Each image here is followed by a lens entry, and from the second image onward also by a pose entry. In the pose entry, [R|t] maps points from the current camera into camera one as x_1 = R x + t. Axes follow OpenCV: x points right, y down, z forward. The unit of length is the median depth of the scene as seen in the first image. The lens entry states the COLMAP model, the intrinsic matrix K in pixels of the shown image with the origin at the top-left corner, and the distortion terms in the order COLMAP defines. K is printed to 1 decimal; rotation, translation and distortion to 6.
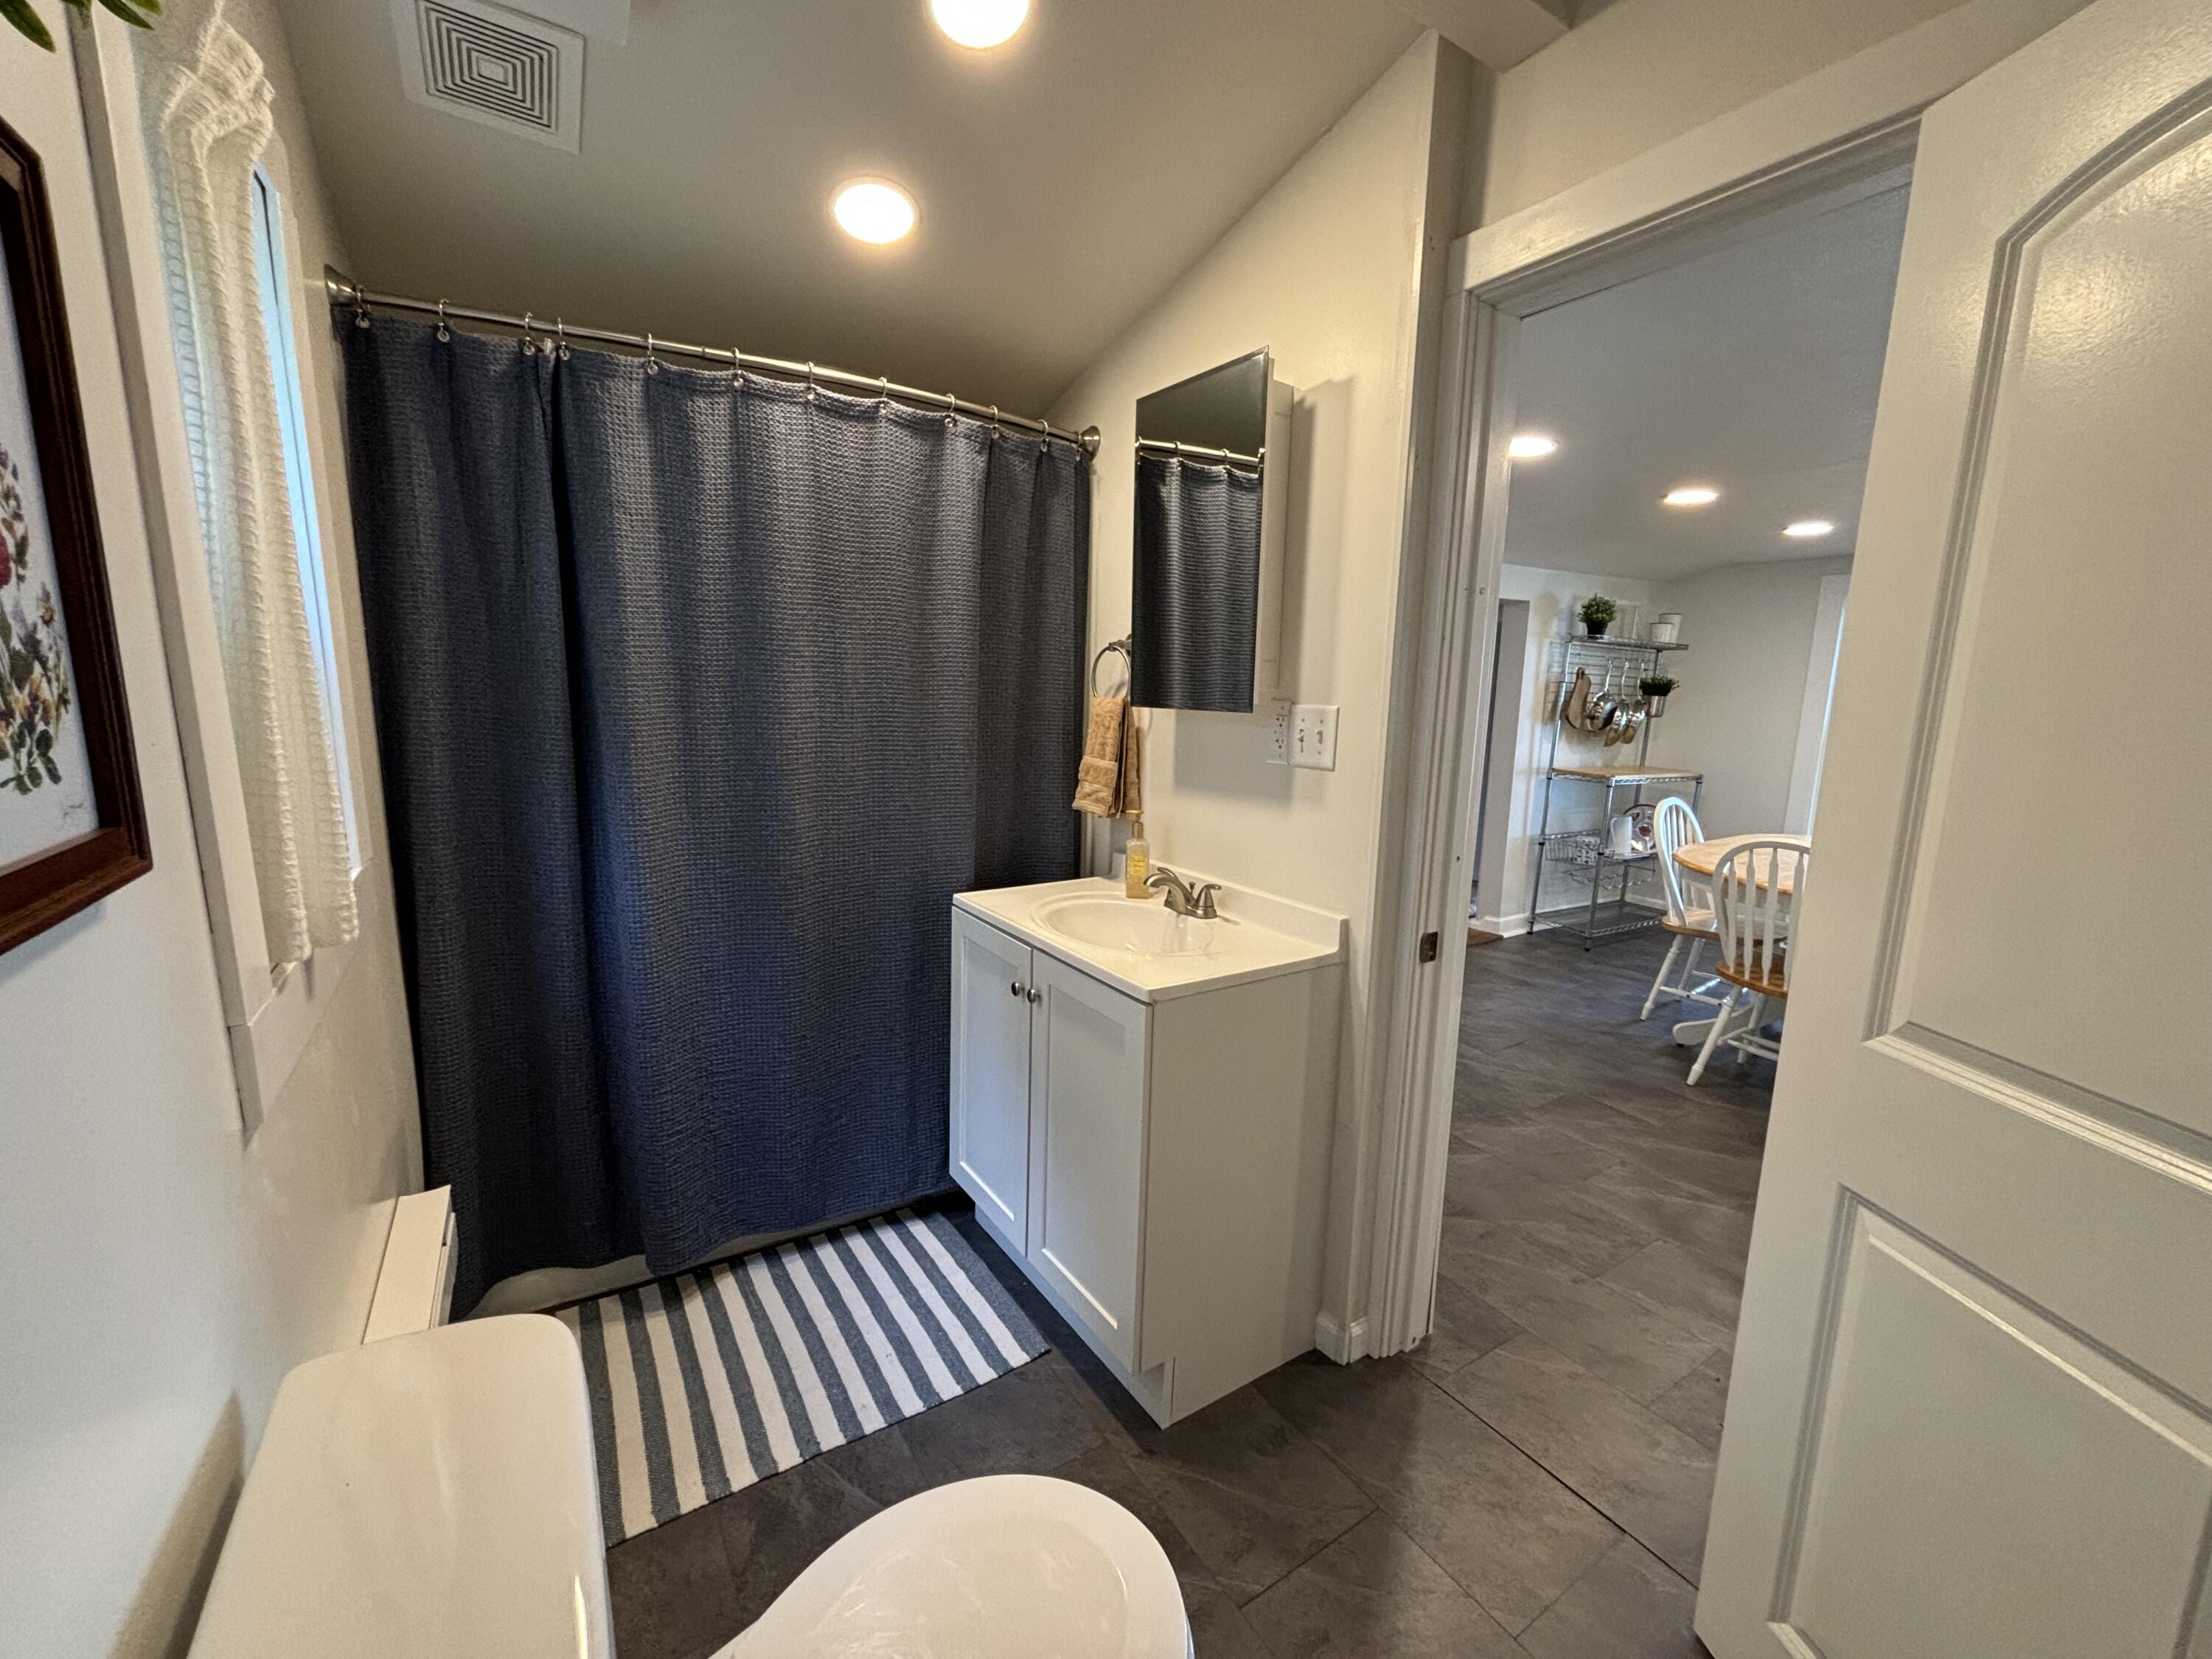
lens RADIAL K [[897.4, 0, 1101.7], [0, 897.4, 825.0], [0, 0, 1]] dist [-0.000905, 0.001692]
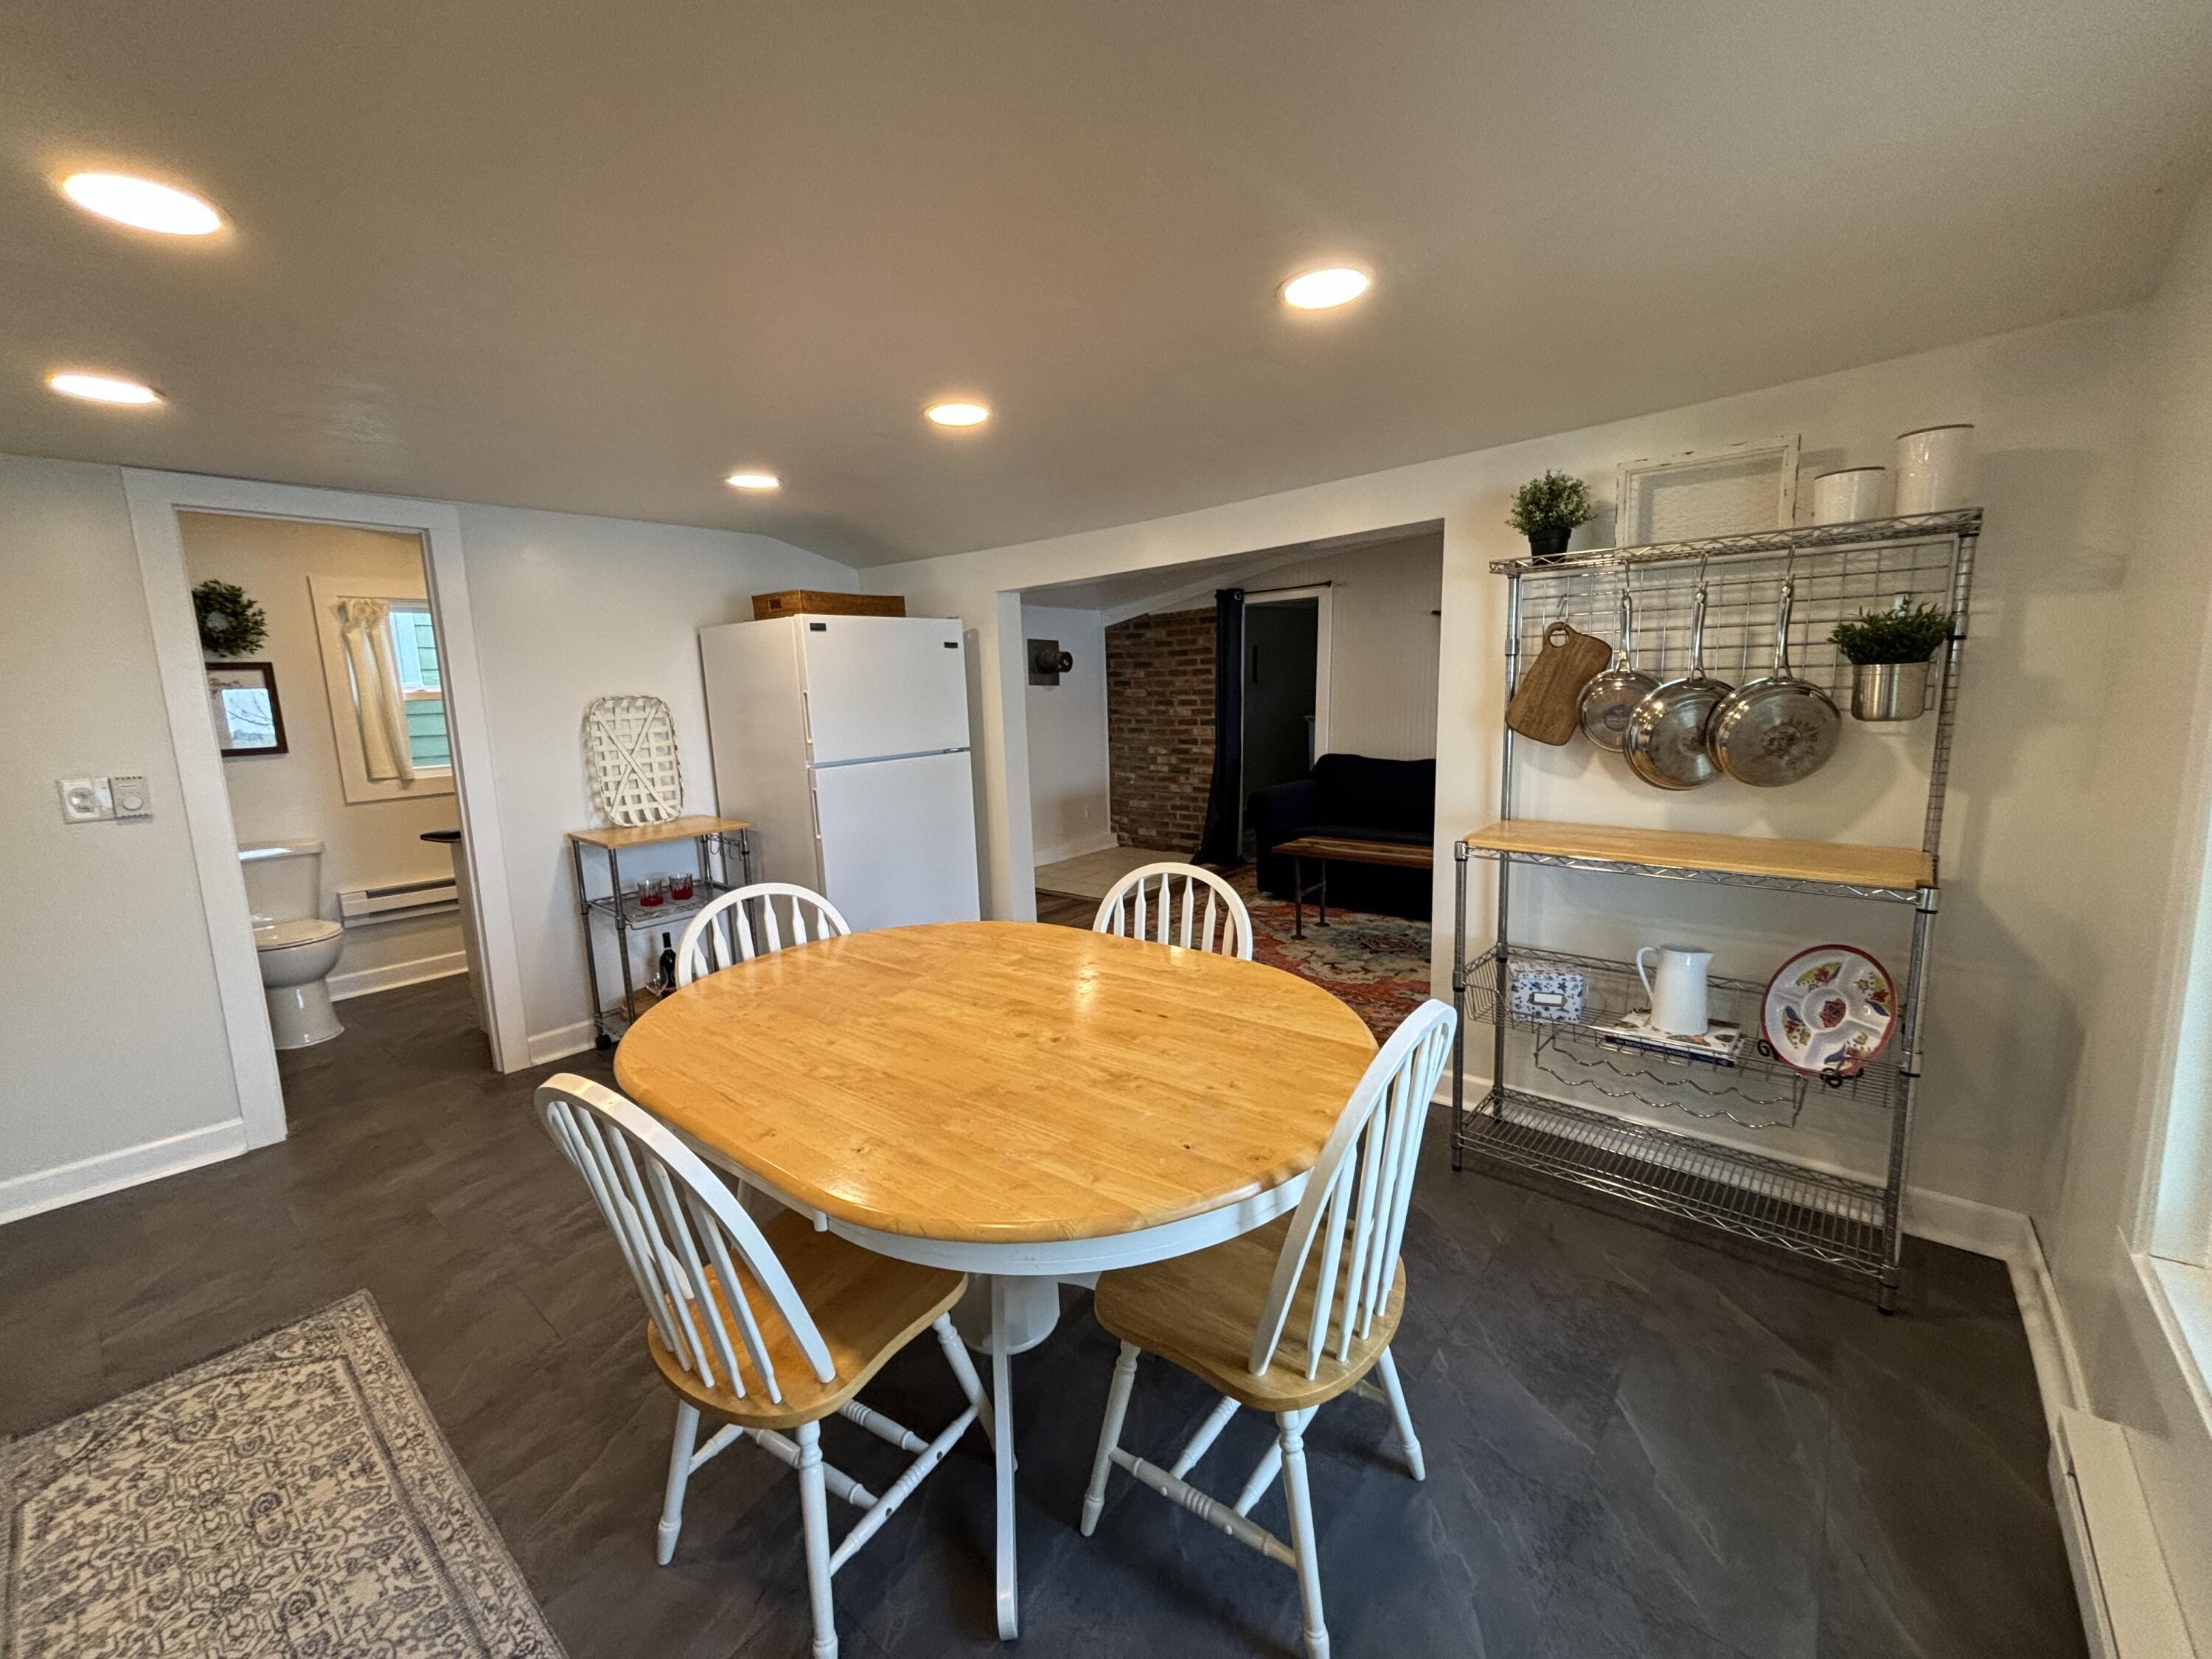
lens RADIAL K [[897.4, 0, 1104.8], [0, 897.4, 817.2], [0, 0, 1]] dist [-0.000905, 0.001692]
pose [[0.295917, 0.095711, -0.950407, 0.930963], [-0.106364, 0.992082, 0.066790, -0.073172], [0.949273, 0.081325, 0.303754, 0.612464]]
